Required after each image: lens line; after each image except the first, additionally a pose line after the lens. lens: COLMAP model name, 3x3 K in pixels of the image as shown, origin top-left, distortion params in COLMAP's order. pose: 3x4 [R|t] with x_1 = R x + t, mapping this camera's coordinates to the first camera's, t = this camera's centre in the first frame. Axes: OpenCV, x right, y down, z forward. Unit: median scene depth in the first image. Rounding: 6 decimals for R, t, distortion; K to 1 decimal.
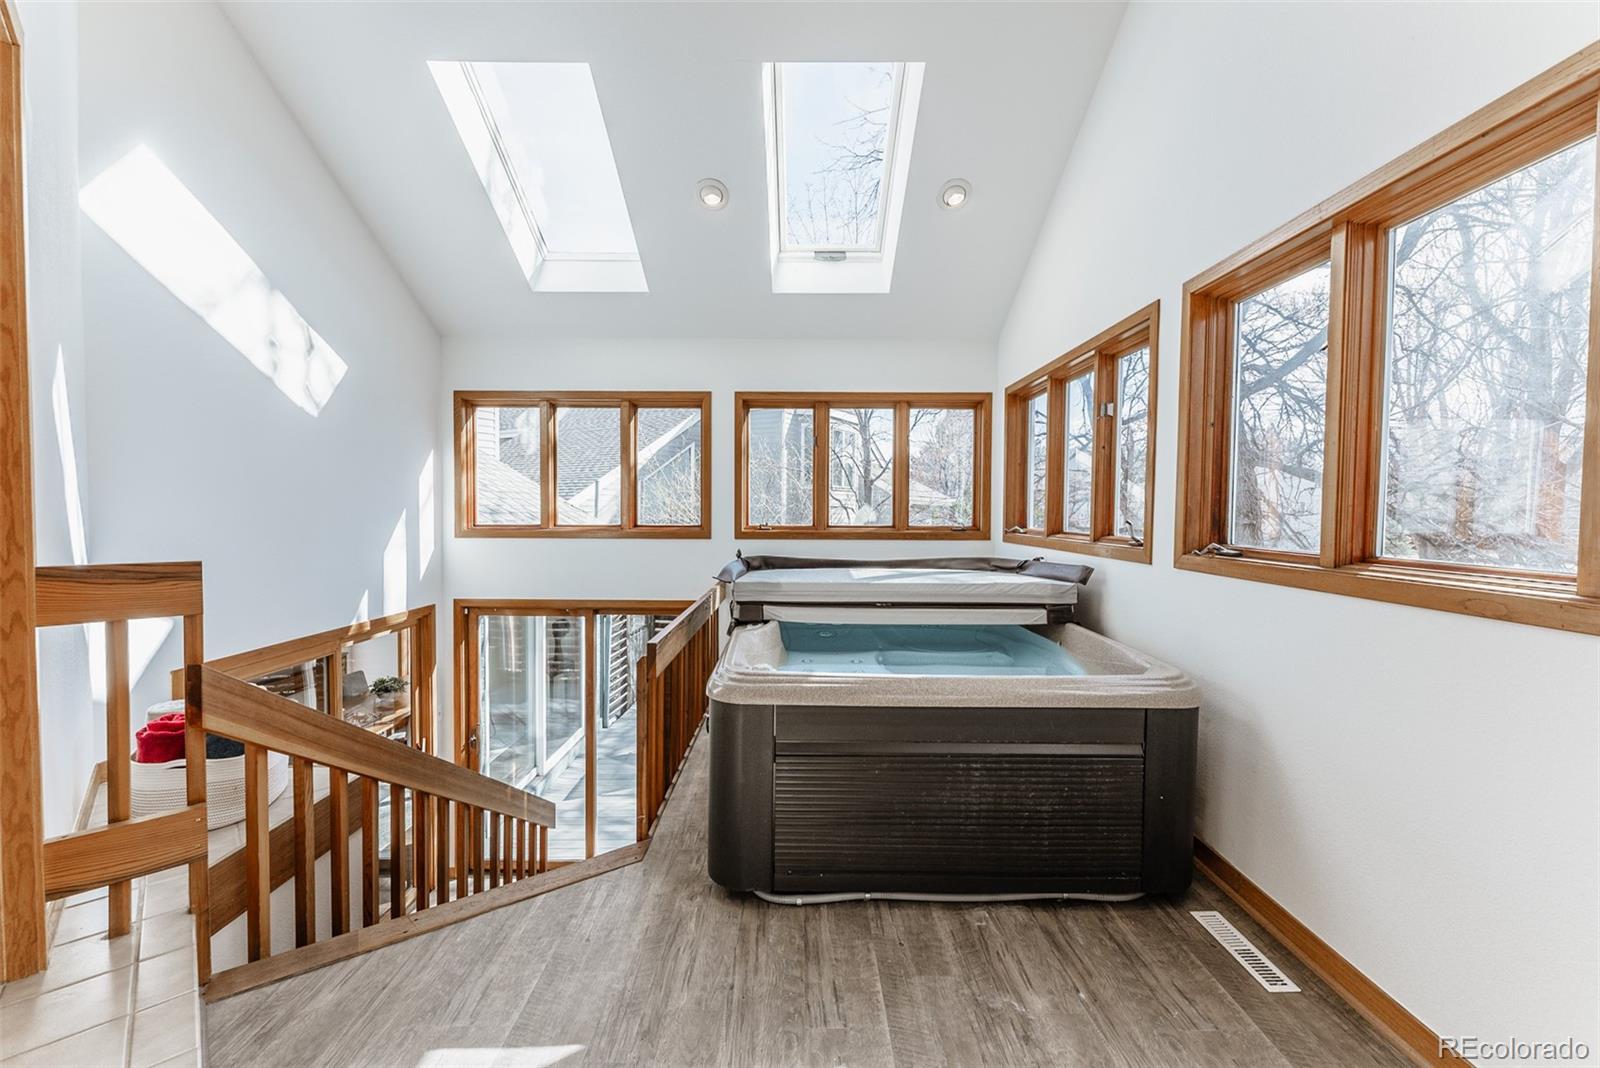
lens RADIAL K [[641.8, 0, 798.1], [0, 641.8, 532.4], [0, 0, 1]] dist [-0.002547, -0.000084]
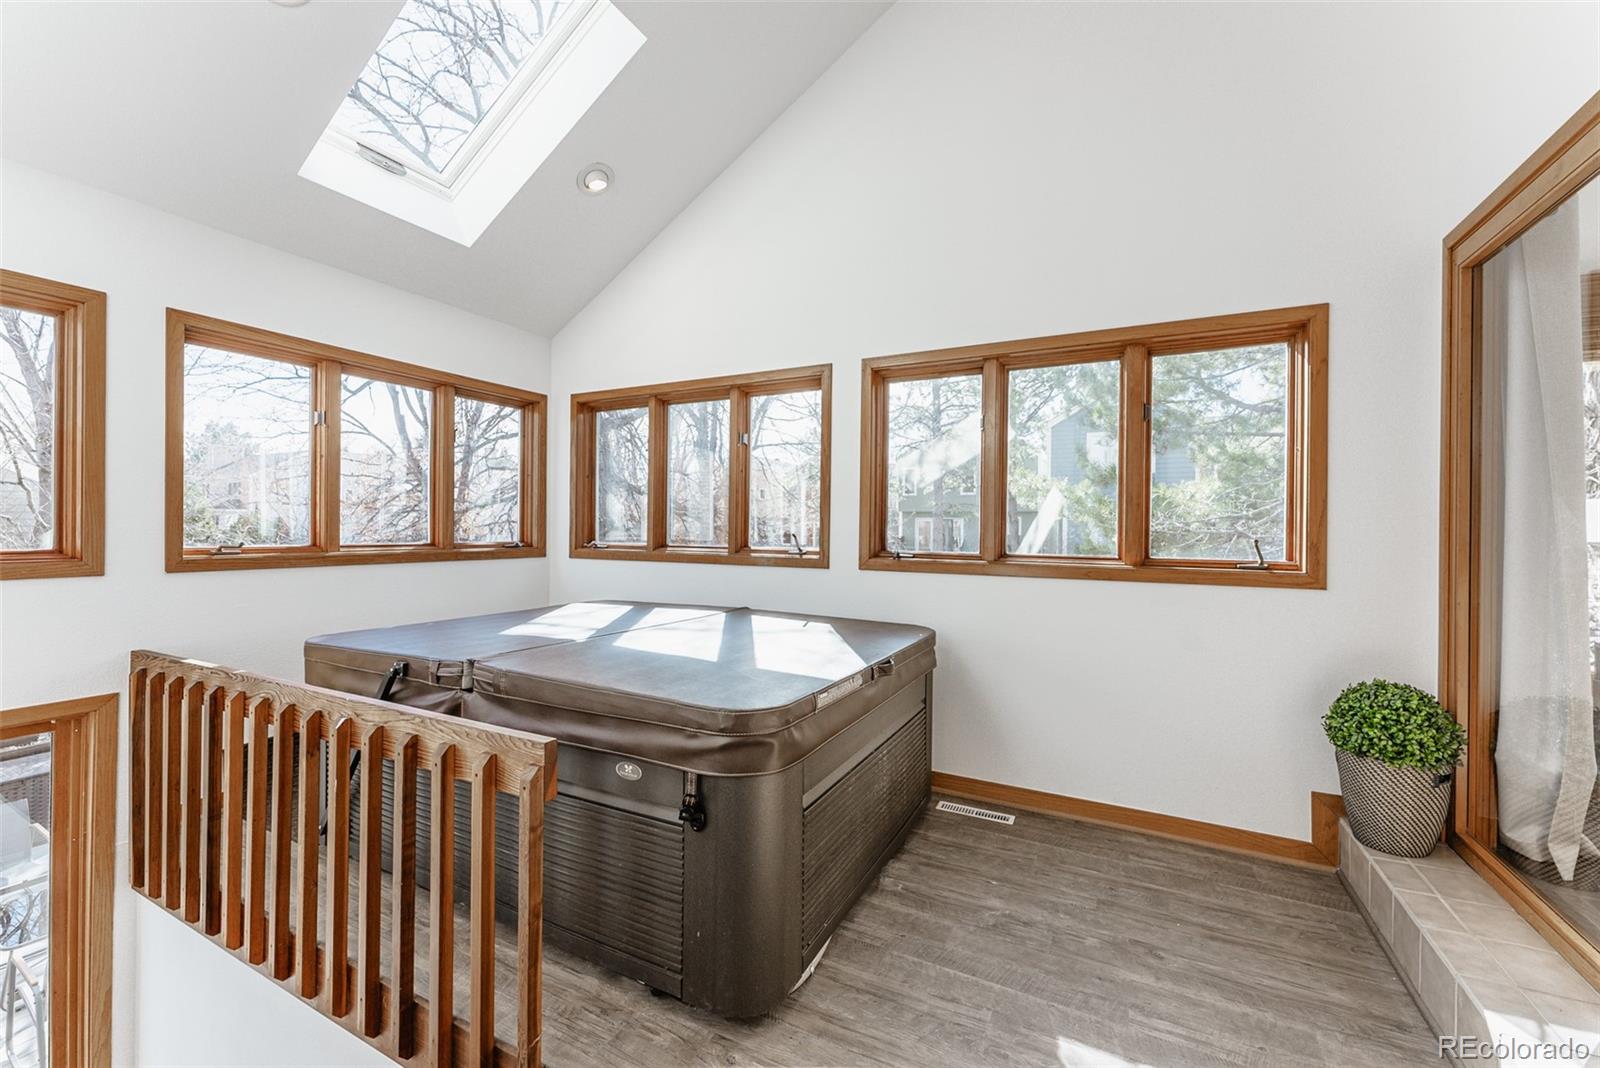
lens RADIAL K [[641.8, 0, 803.3], [0, 641.8, 532.4], [0, 0, 1]] dist [-0.002547, -0.000084]
pose [[0.453117, -0.003315, 0.891445, -0.477303], [0.022567, 0.999715, -0.007753, -0.009900], [-0.891166, 0.023630, 0.453062, 0.364201]]
